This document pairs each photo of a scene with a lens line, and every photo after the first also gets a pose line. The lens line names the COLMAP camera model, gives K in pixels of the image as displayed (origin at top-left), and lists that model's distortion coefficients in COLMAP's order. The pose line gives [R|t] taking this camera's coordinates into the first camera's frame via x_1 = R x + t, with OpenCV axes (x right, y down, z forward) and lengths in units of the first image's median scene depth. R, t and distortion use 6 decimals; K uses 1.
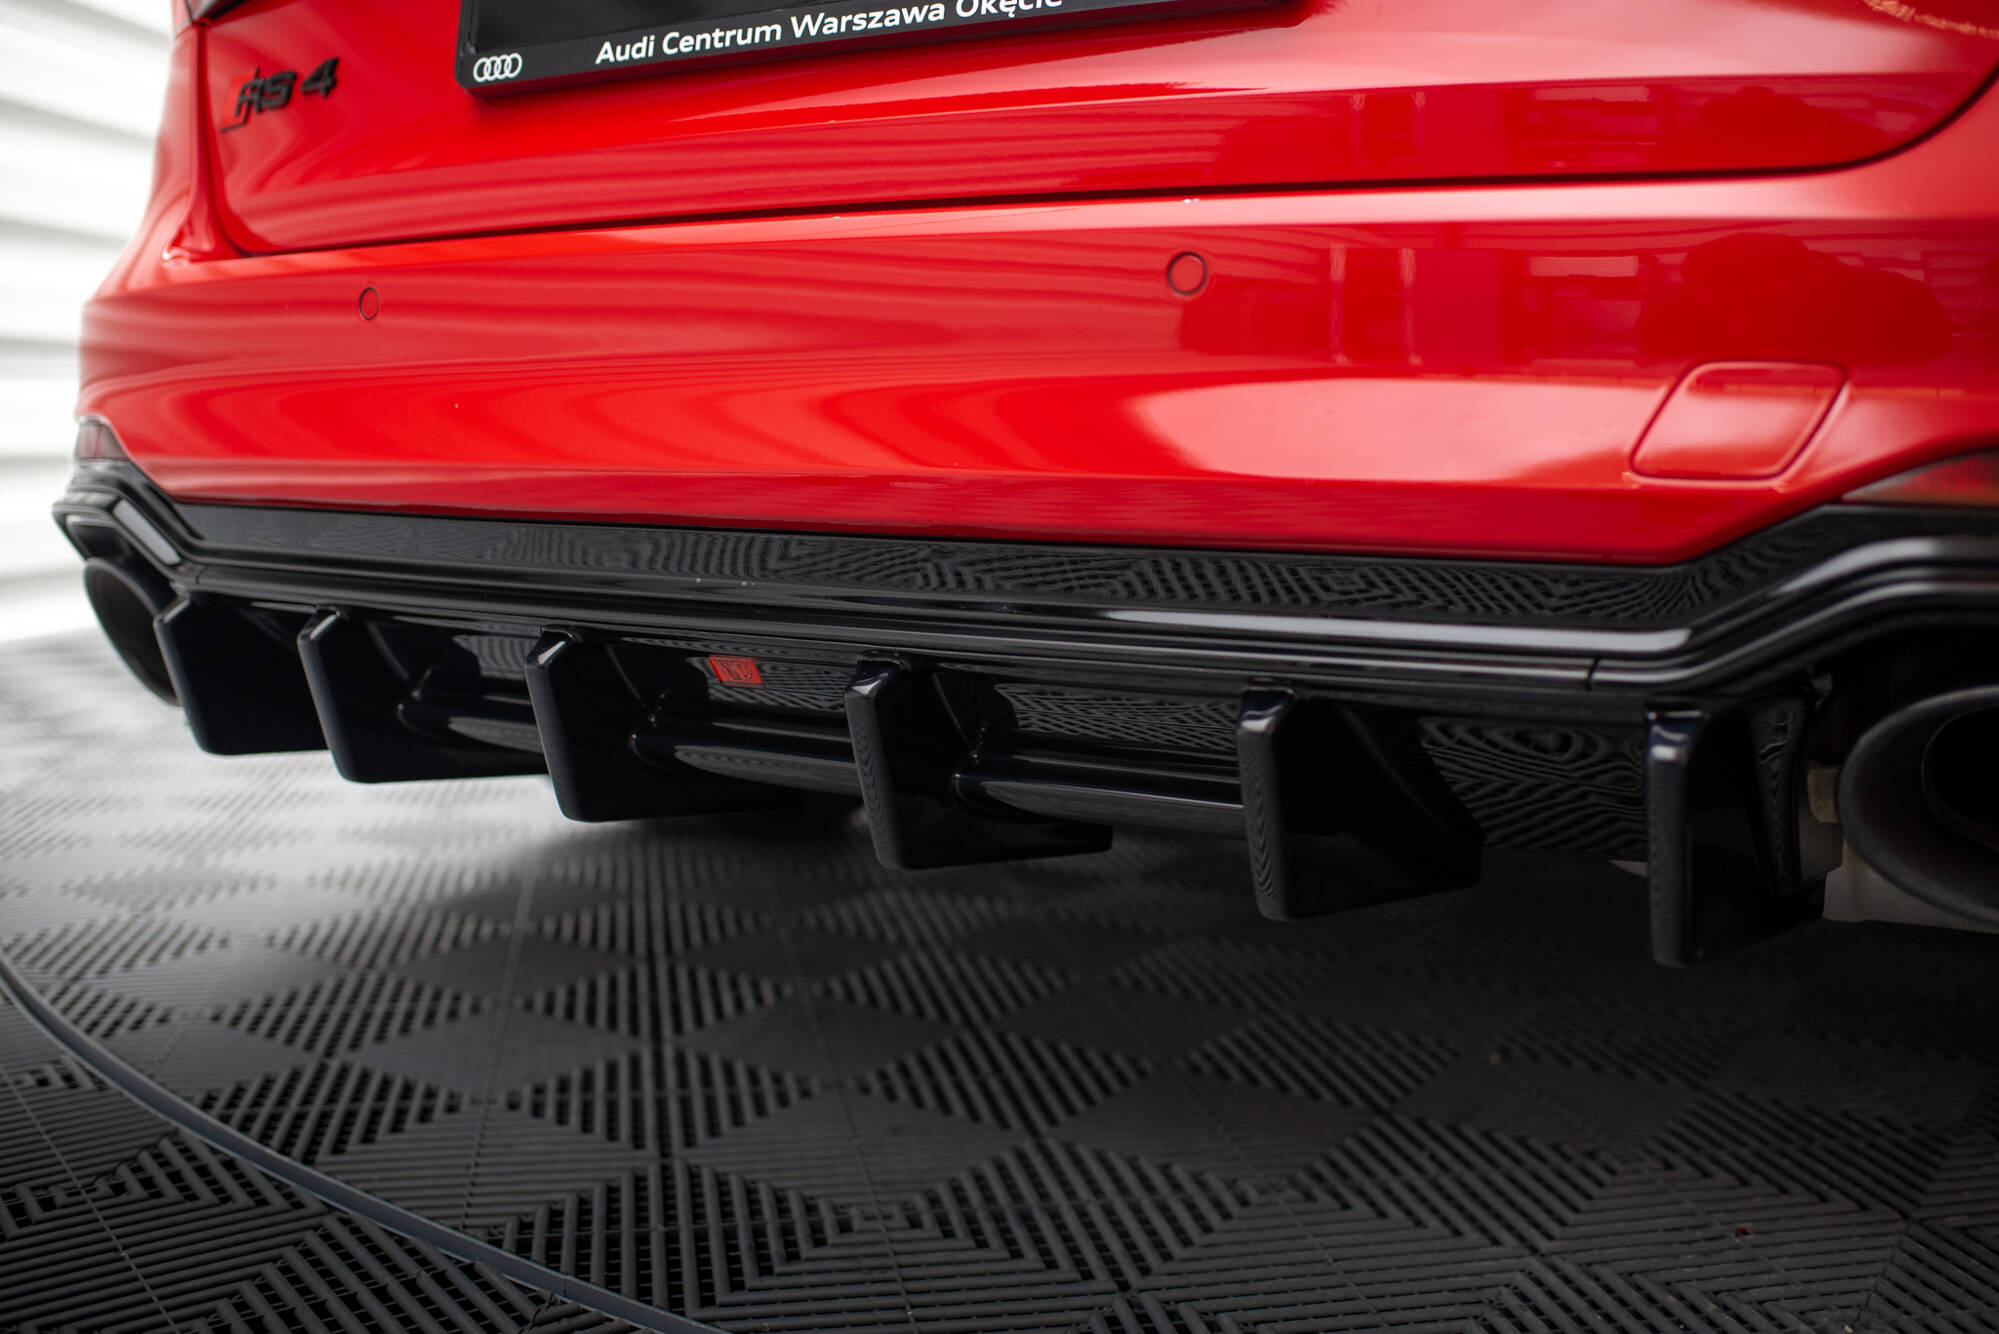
lens RADIAL K [[1973.2, 0, 999.5], [0, 1973.2, 667.0], [0, 0, 1]] dist [-0.103188, 0.102730]
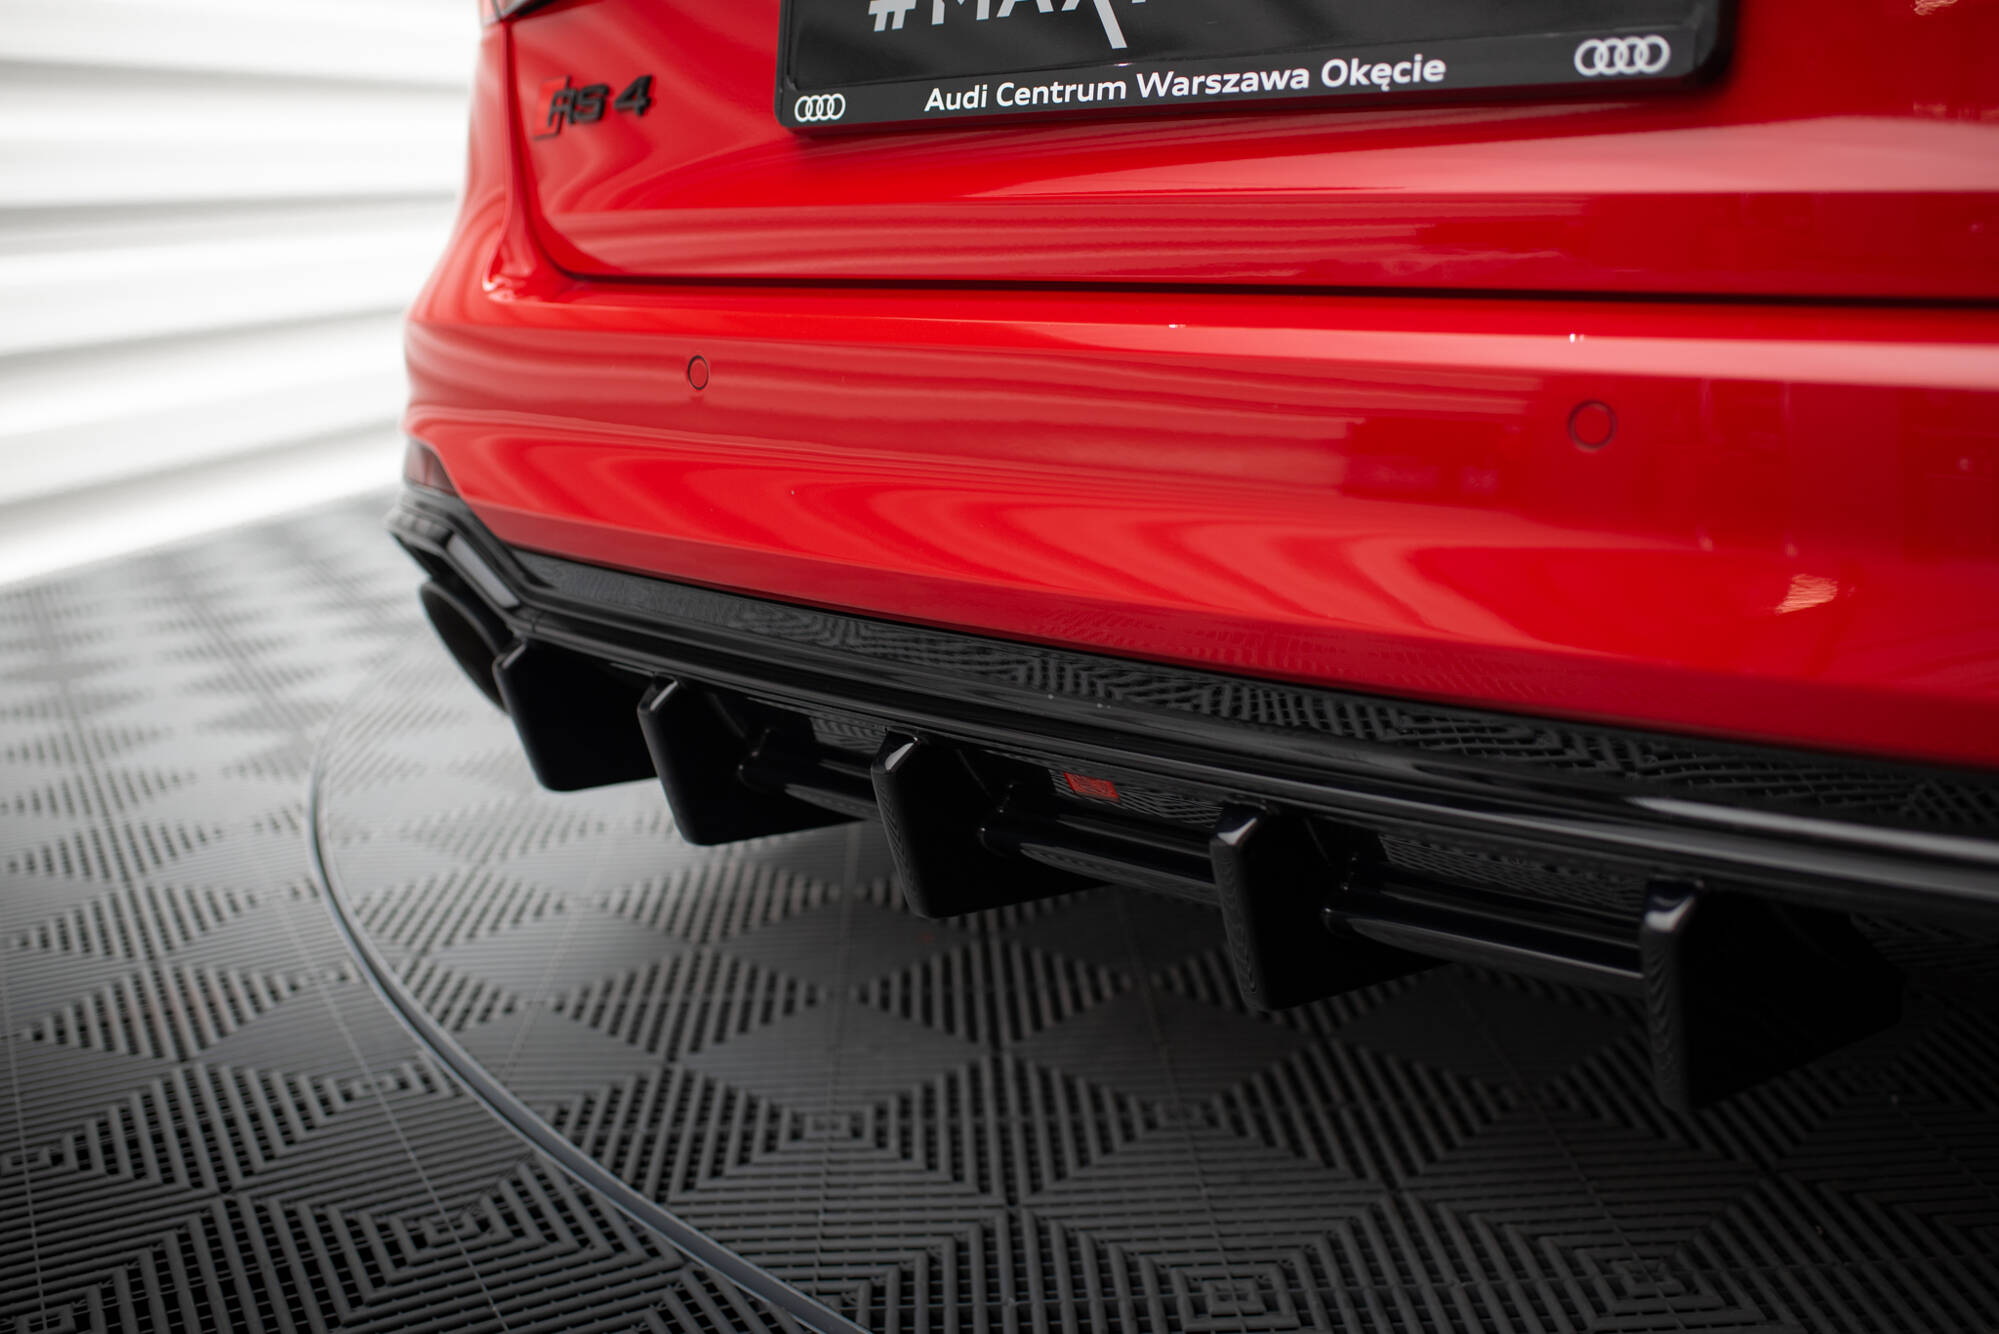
lens RADIAL K [[2062.0, 0, 944.2], [0, 2062.0, 644.0], [0, 0, 1]] dist [-0.106591, 0.104284]
pose [[0.984135, -0.001280, -0.177415, -0.020280], [0.019047, 0.994957, 0.098474, -0.128668], [0.176394, -0.100291, 0.979197, 0.012012]]
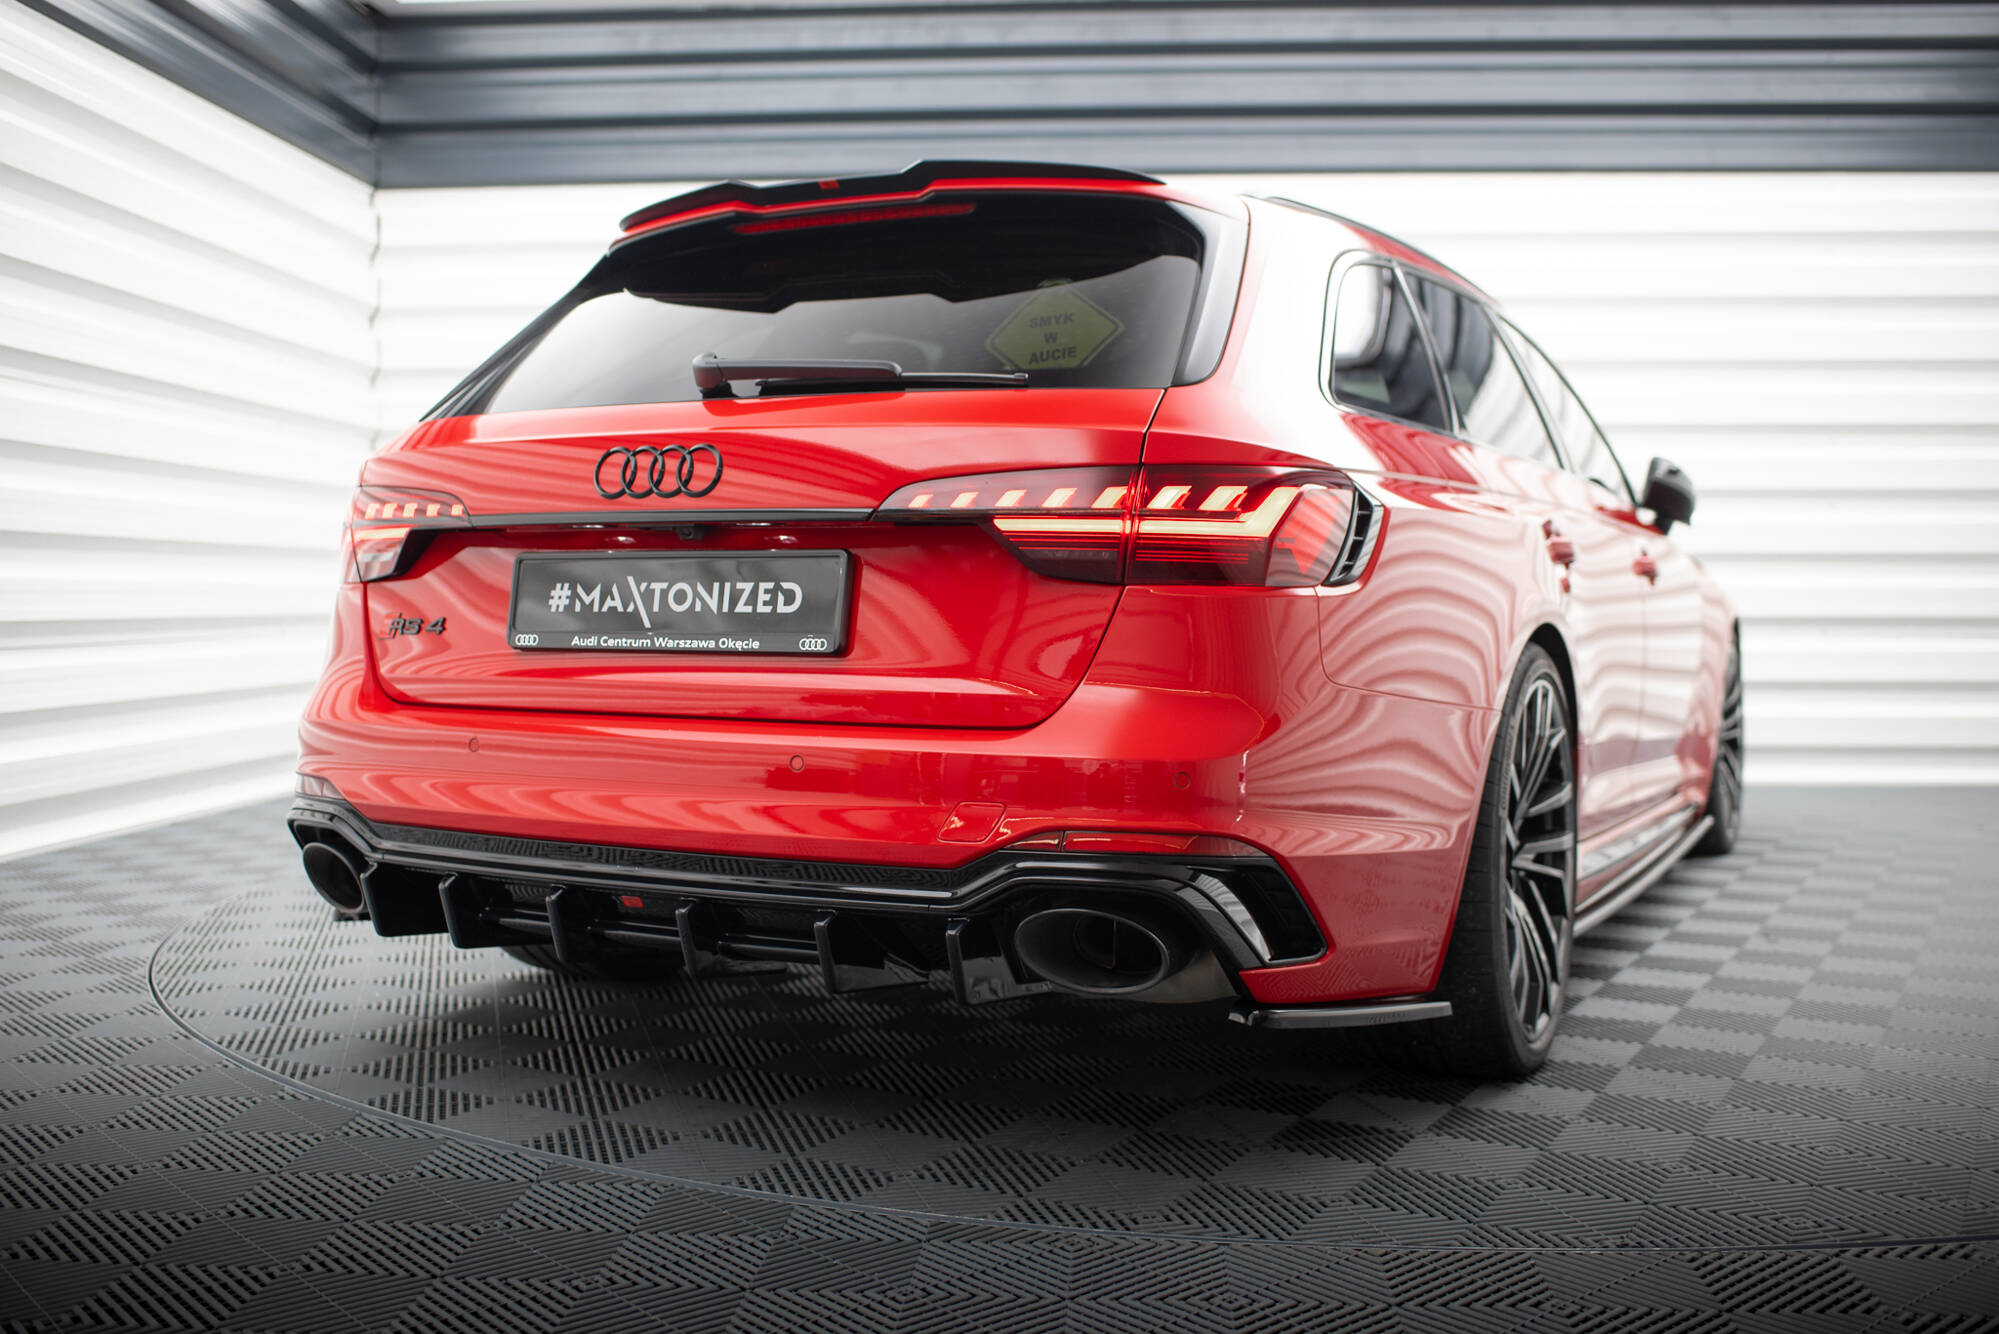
lens RADIAL K [[1905.6, 0, 999.5], [0, 1905.6, 667.0], [0, 0, 1]] dist [-0.075196, -0.155840]
pose [[0.996209, -0.002903, 0.086948, 0.096254], [0.010537, 0.996112, -0.087467, -0.061671], [-0.086356, 0.088052, 0.992366, -1.146874]]
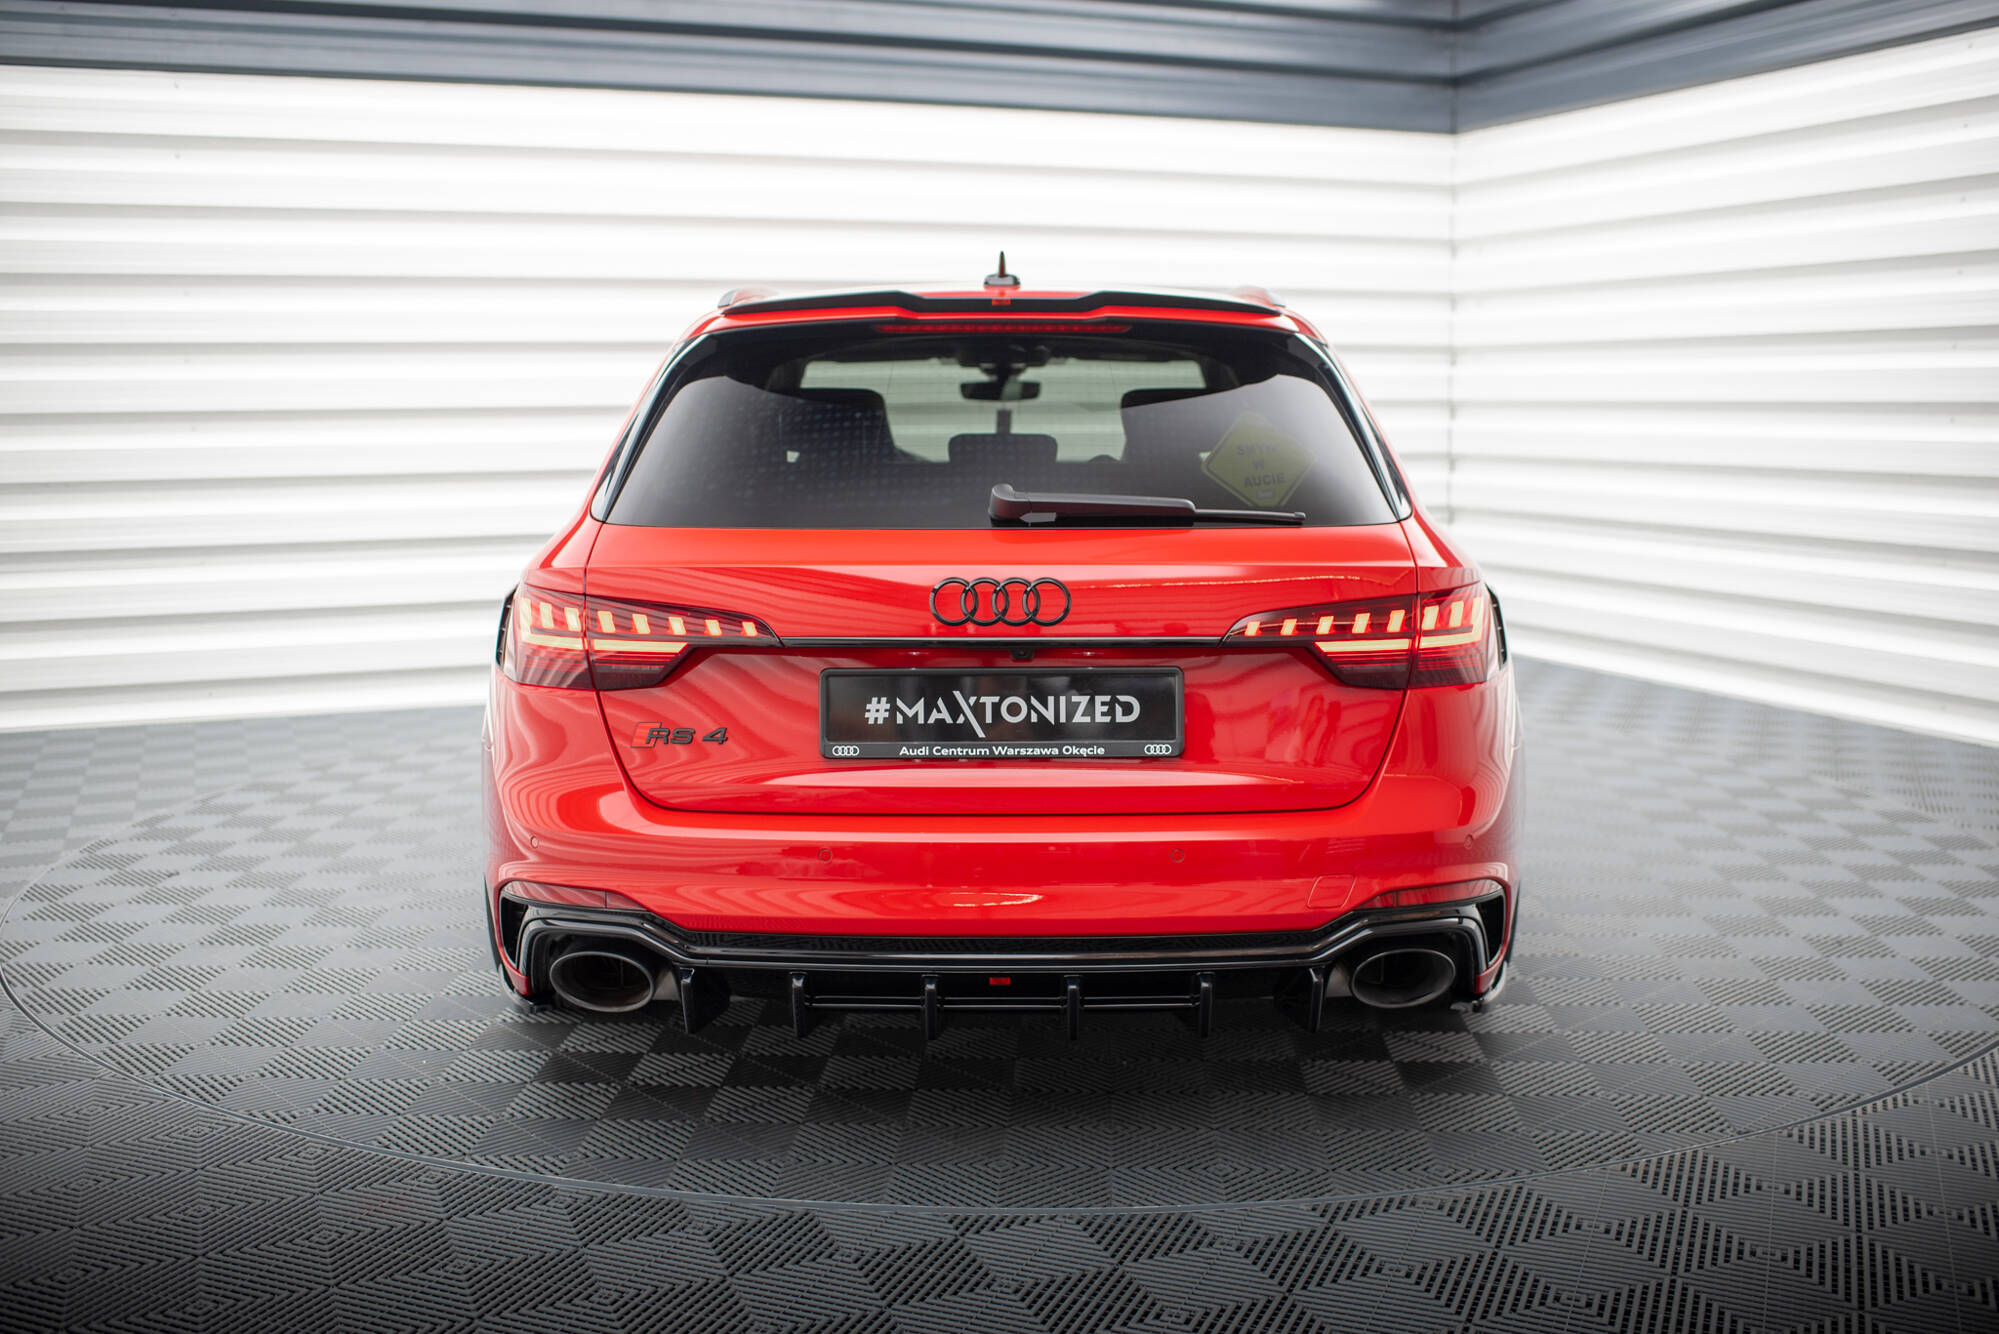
lens RADIAL K [[1973.2, 0, 999.5], [0, 1973.2, 667.0], [0, 0, 1]] dist [-0.103188, 0.102730]
pose [[0.855348, -0.078610, 0.512055, -1.223838], [0.073099, 0.996845, 0.030929, -0.423022], [-0.512871, 0.010976, 0.858395, -1.148097]]
